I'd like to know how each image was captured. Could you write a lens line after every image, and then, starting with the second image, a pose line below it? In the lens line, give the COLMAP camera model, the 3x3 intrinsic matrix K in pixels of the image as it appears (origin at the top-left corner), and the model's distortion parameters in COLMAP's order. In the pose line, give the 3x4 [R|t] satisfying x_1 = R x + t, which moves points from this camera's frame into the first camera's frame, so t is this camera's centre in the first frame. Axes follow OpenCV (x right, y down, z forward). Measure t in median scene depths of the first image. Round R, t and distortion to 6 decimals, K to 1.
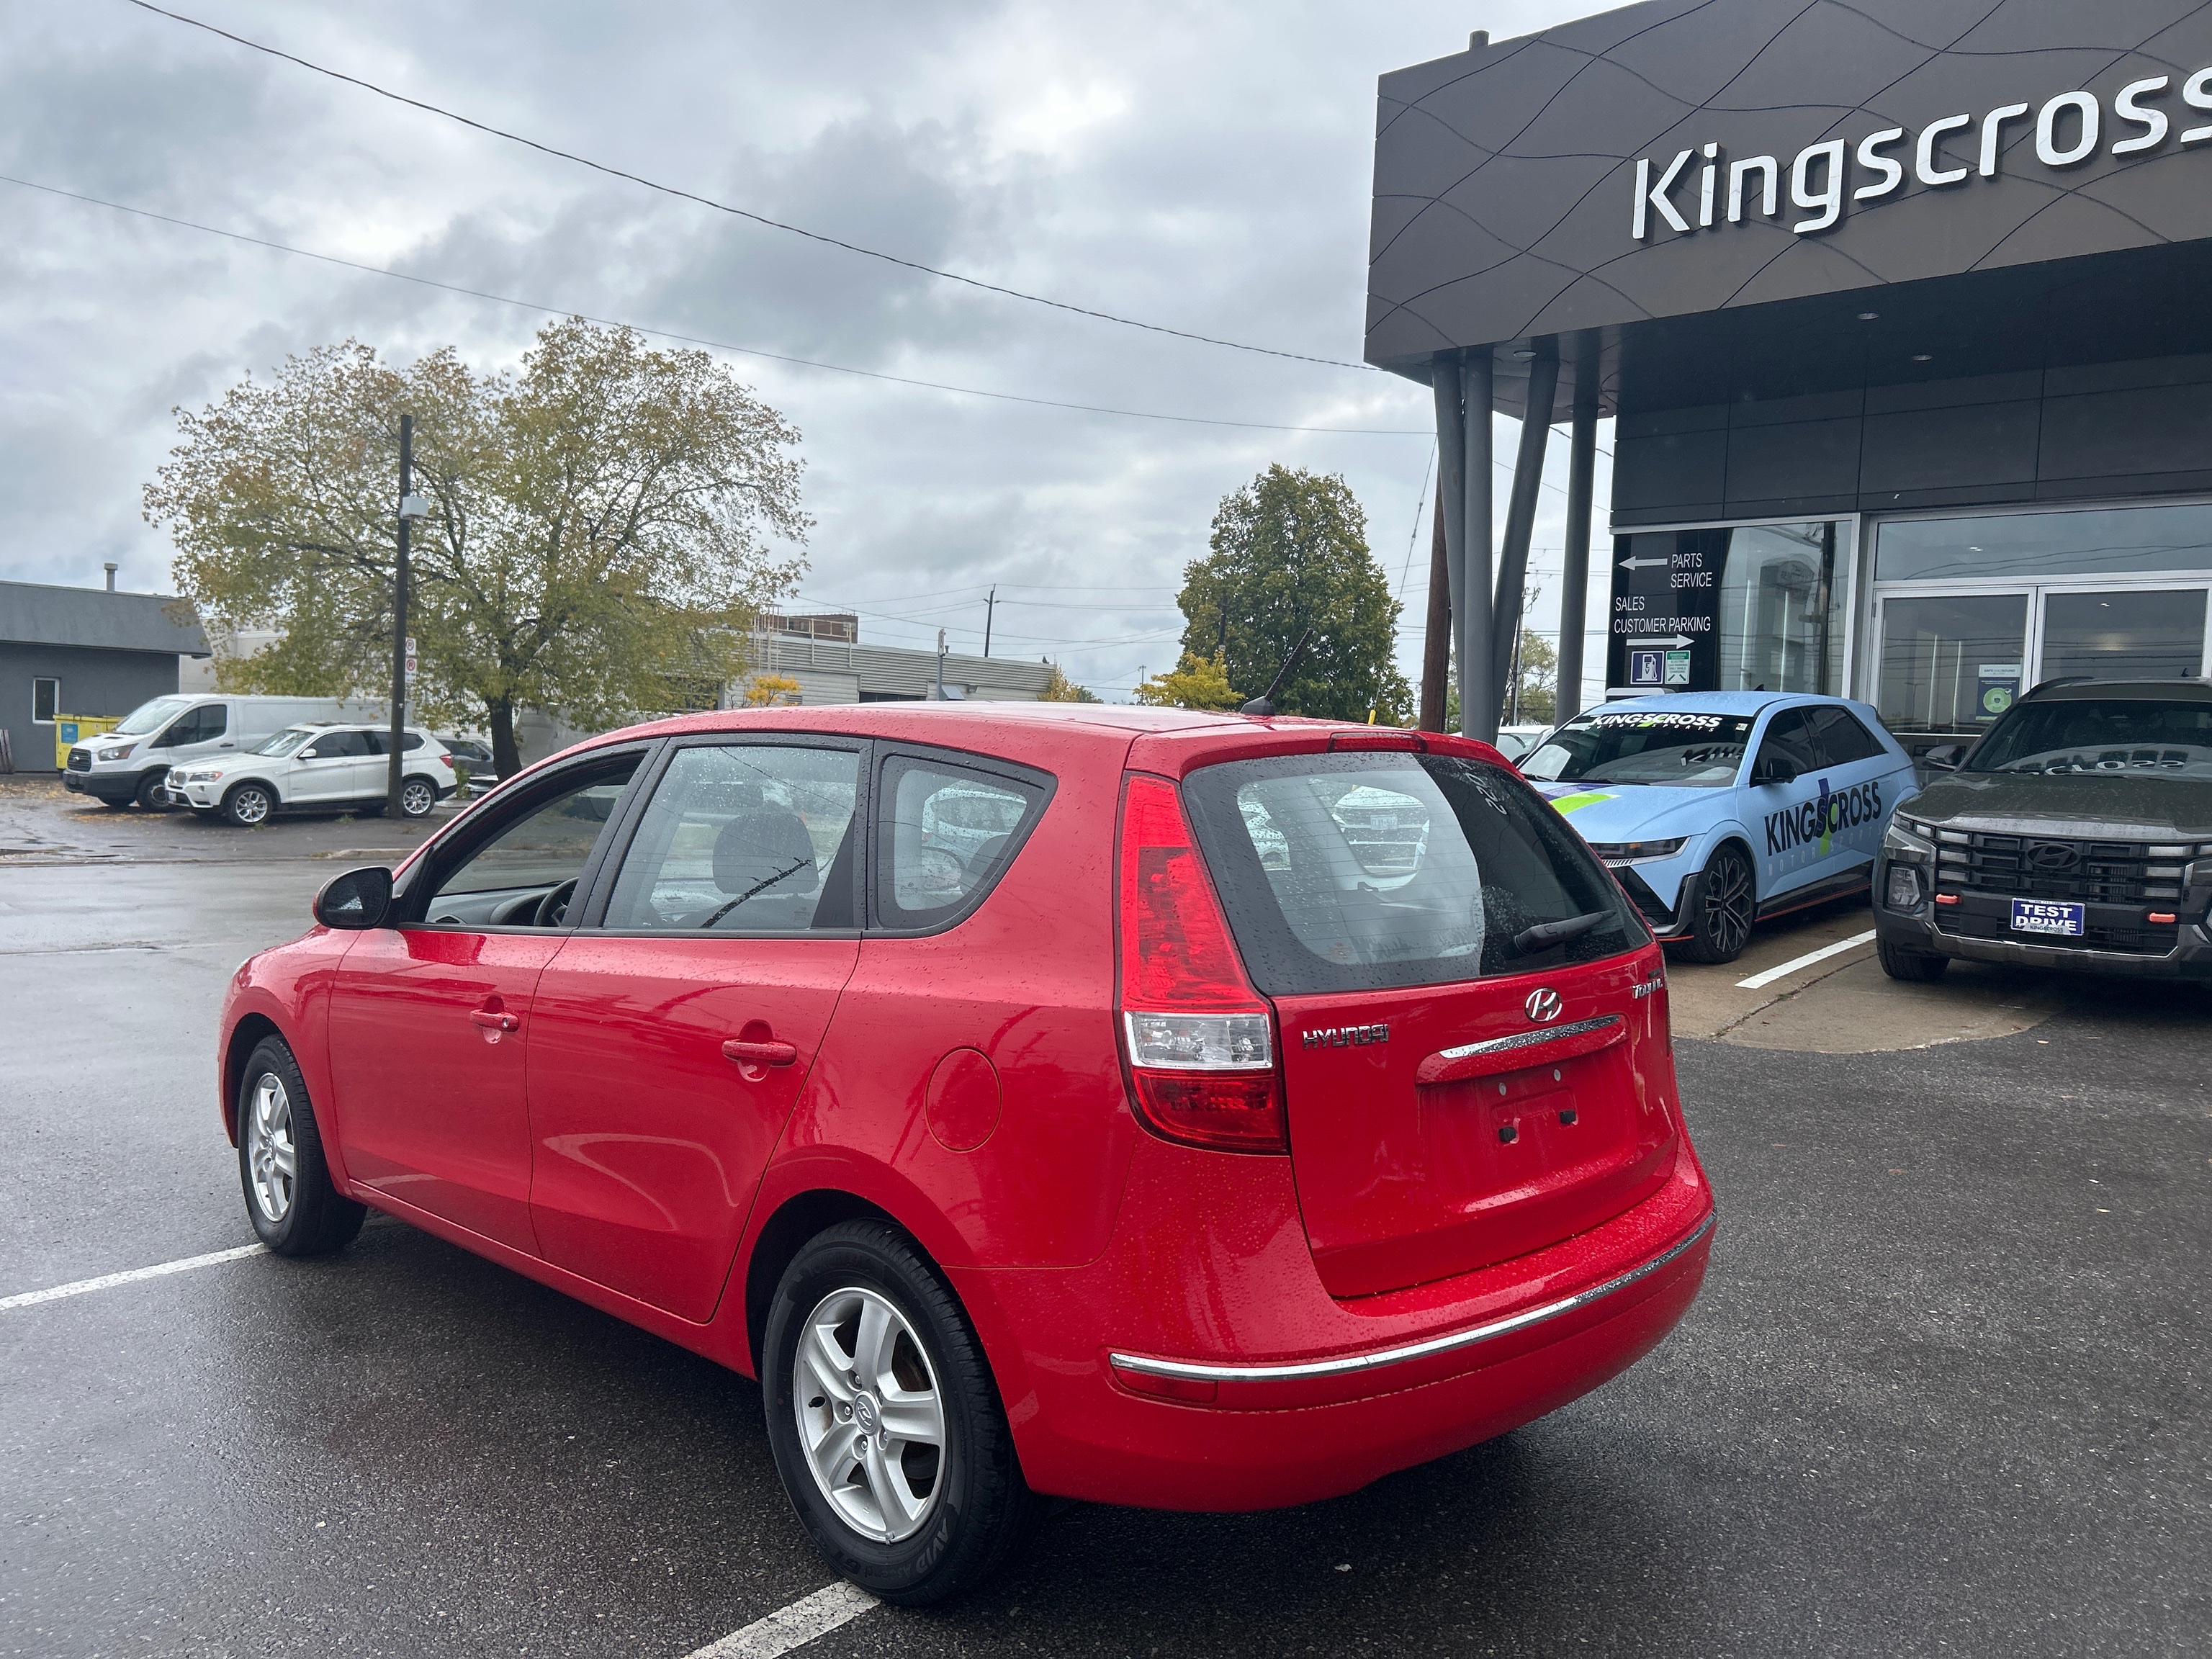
lens RADIAL K [[1673.0, 0, 1079.6], [0, 1673.0, 777.2], [0, 0, 1]] dist [0.054949, -0.068279]
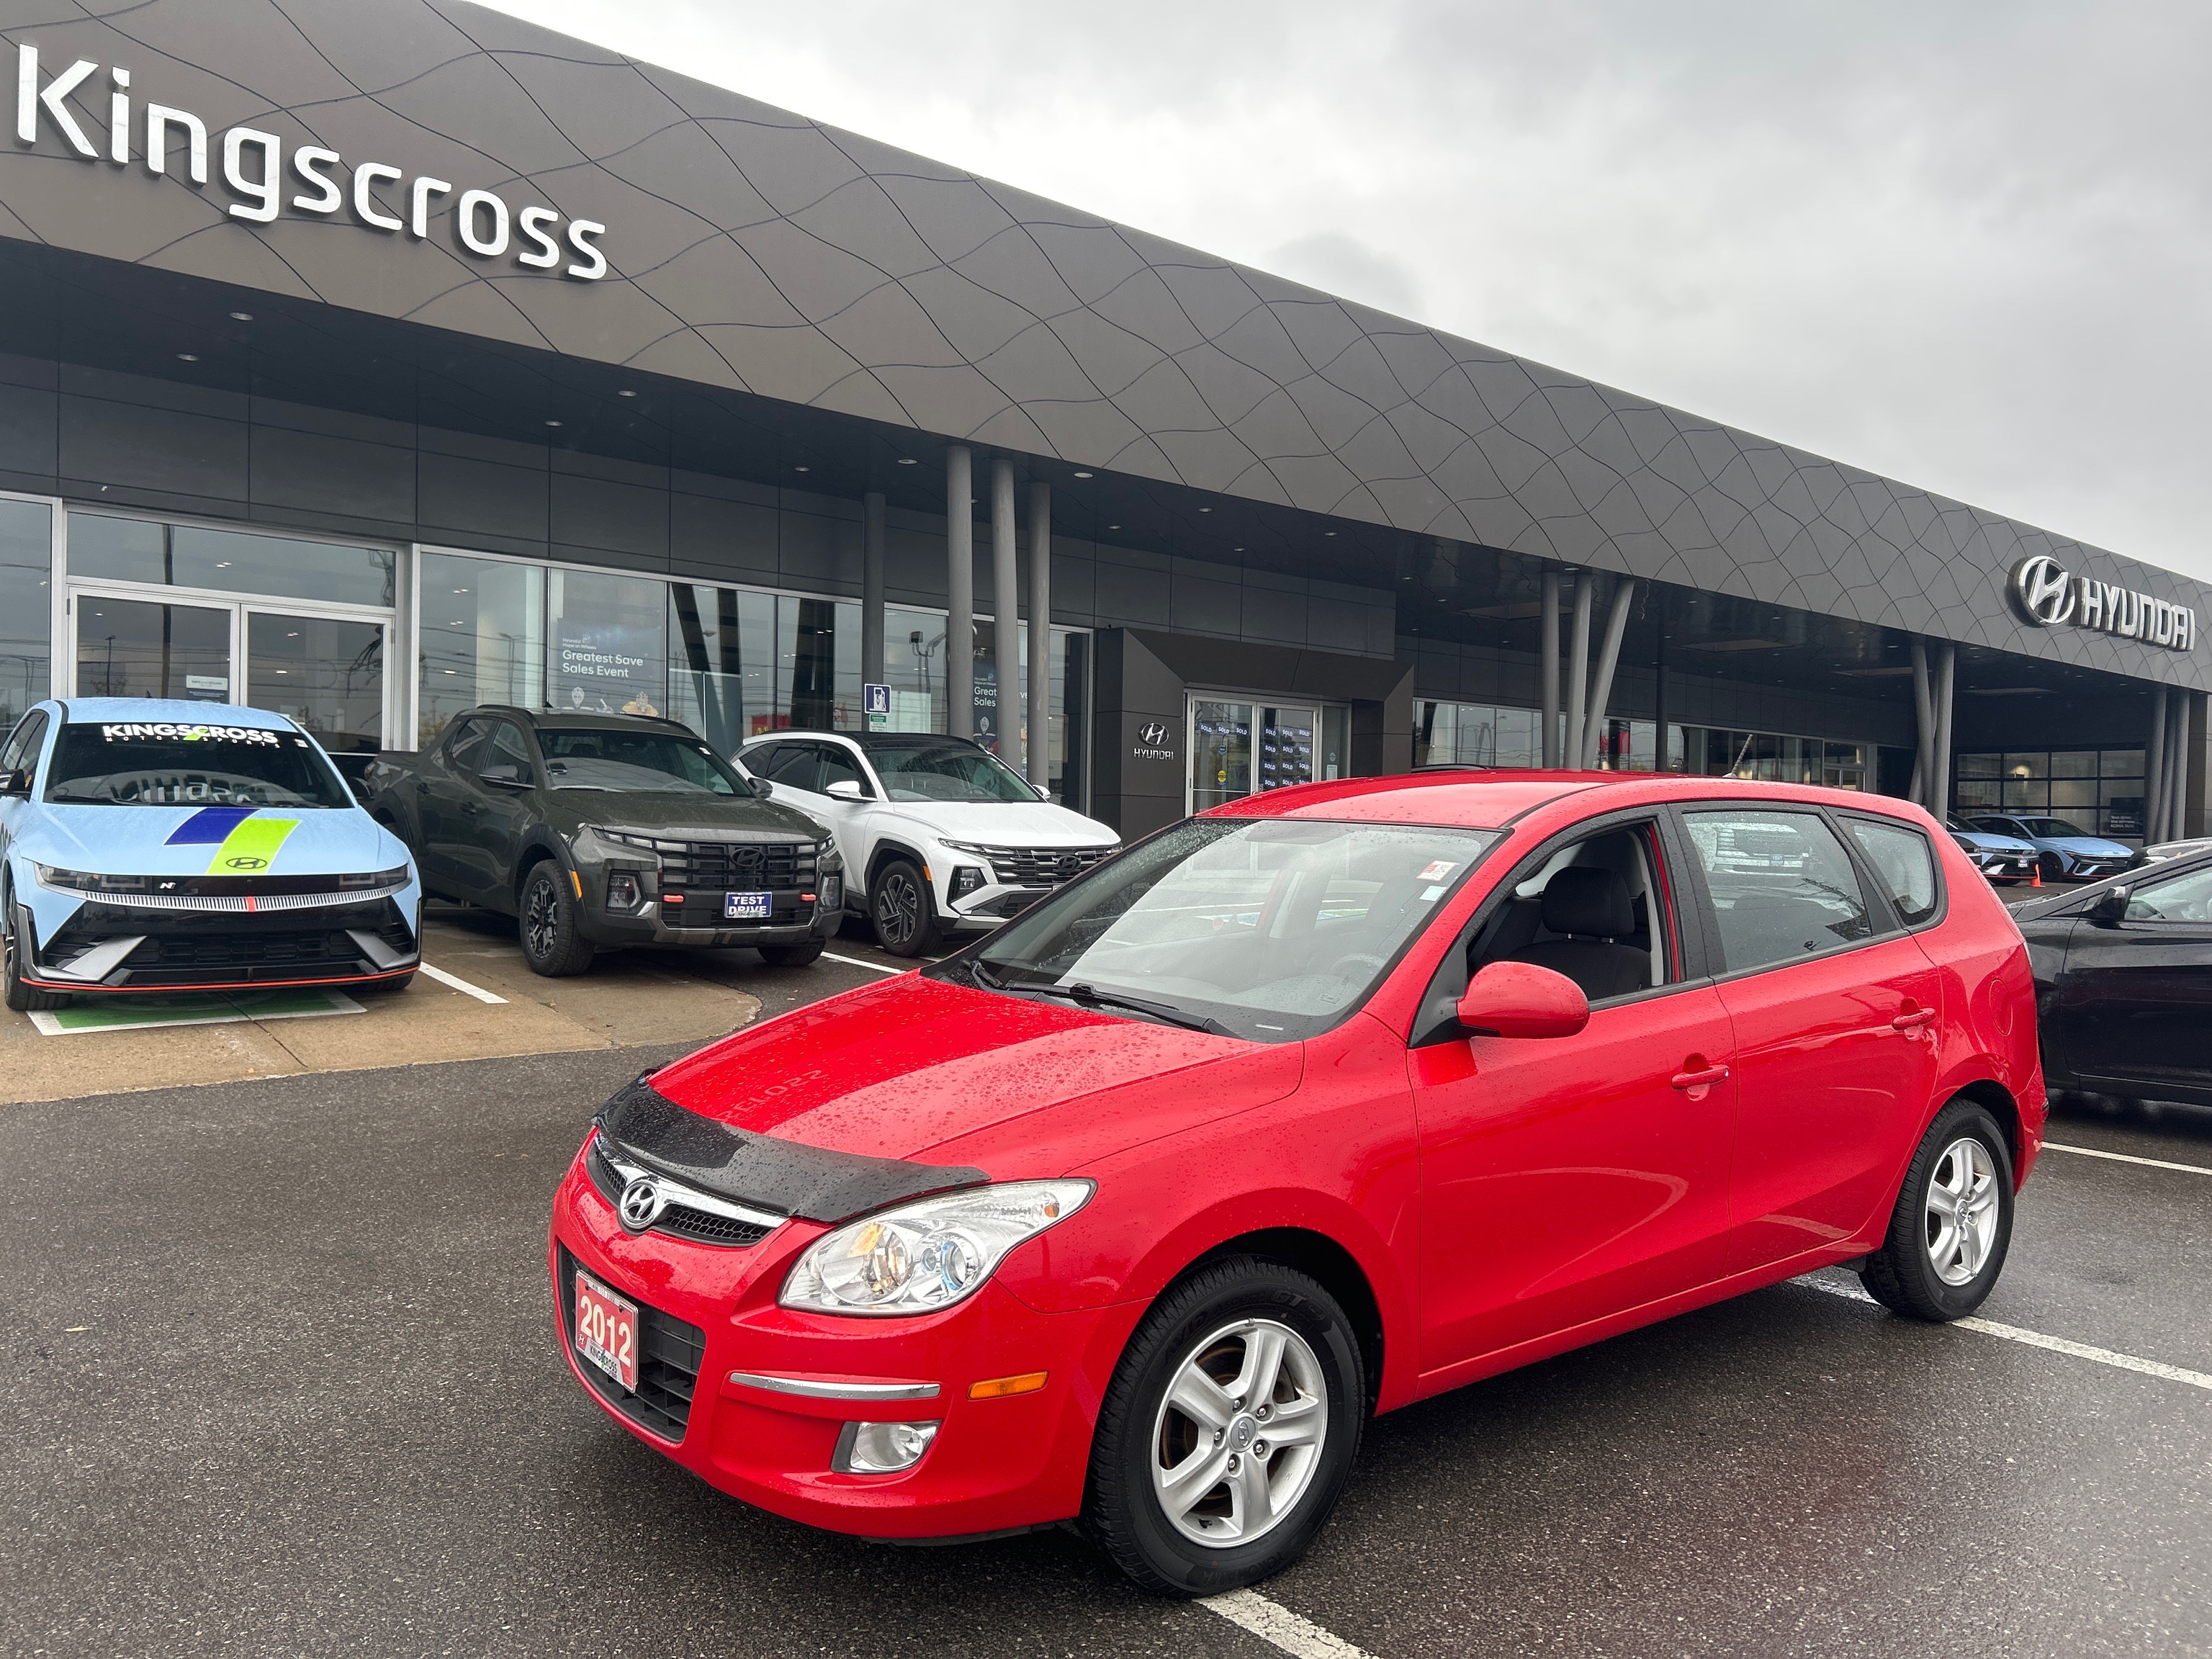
lens RADIAL K [[1673.0, 0, 1100.8], [0, 1673.0, 829.8], [0, 0, 1]] dist [0.054949, -0.068279]
pose [[0.124789, -0.036263, 0.991520, -0.510906], [-0.001955, 0.999321, 0.036795, -0.017149], [-0.992181, -0.006530, 0.124634, 0.444490]]
